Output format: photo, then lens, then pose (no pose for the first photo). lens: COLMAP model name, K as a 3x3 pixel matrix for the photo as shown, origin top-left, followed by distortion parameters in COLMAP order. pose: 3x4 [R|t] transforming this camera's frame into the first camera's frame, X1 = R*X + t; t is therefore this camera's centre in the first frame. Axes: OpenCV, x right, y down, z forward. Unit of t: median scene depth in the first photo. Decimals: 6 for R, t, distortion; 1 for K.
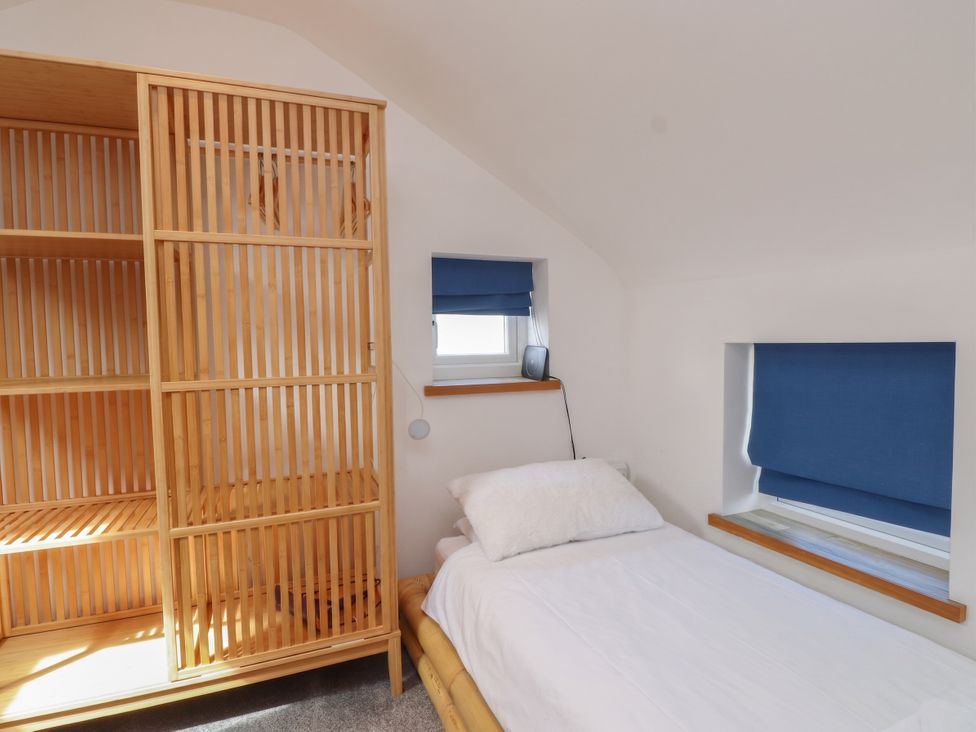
lens RADIAL K [[520.5, 0, 485.1], [0, 520.5, 366.9], [0, 0, 1]] dist [0.000811, -0.012320]
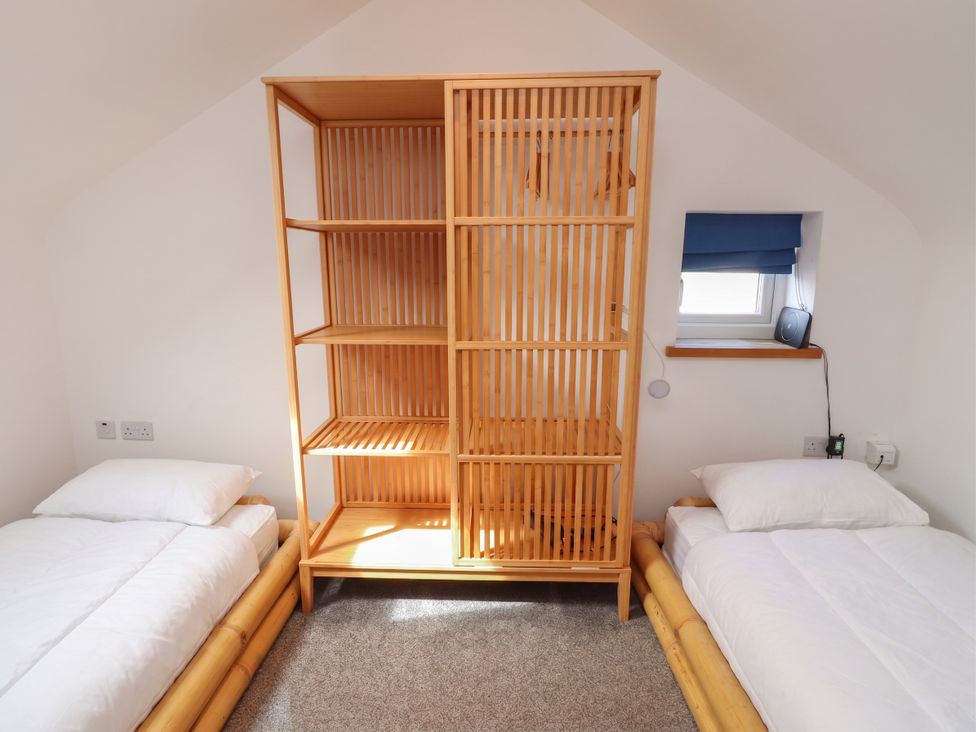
lens RADIAL K [[520.5, 0, 482.6], [0, 520.5, 365.7], [0, 0, 1]] dist [0.000811, -0.012320]
pose [[0.914083, 0.092653, -0.394801, -0.054711], [-0.034470, 0.987778, 0.152007, -0.091469], [0.404060, -0.125338, 0.906105, -0.101667]]
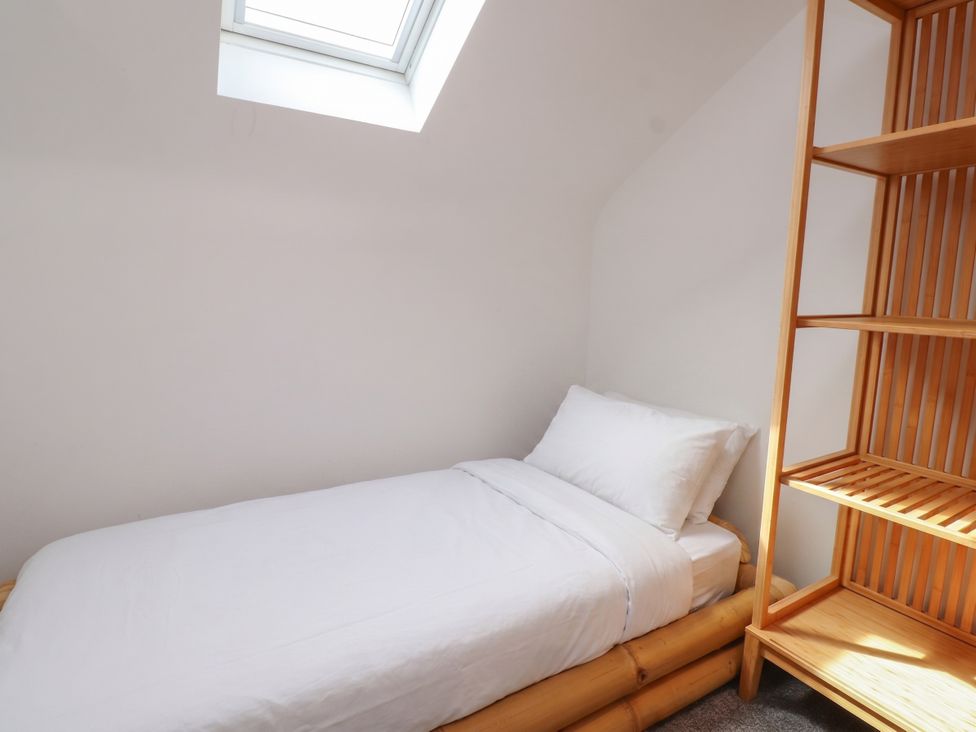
lens RADIAL K [[520.5, 0, 483.6], [0, 520.5, 361.1], [0, 0, 1]] dist [0.000811, -0.012320]
pose [[0.139658, 0.155071, -0.977982, -0.154703], [-0.071301, 0.986672, 0.146267, 0.020822], [0.987629, 0.049303, 0.148853, 0.178009]]
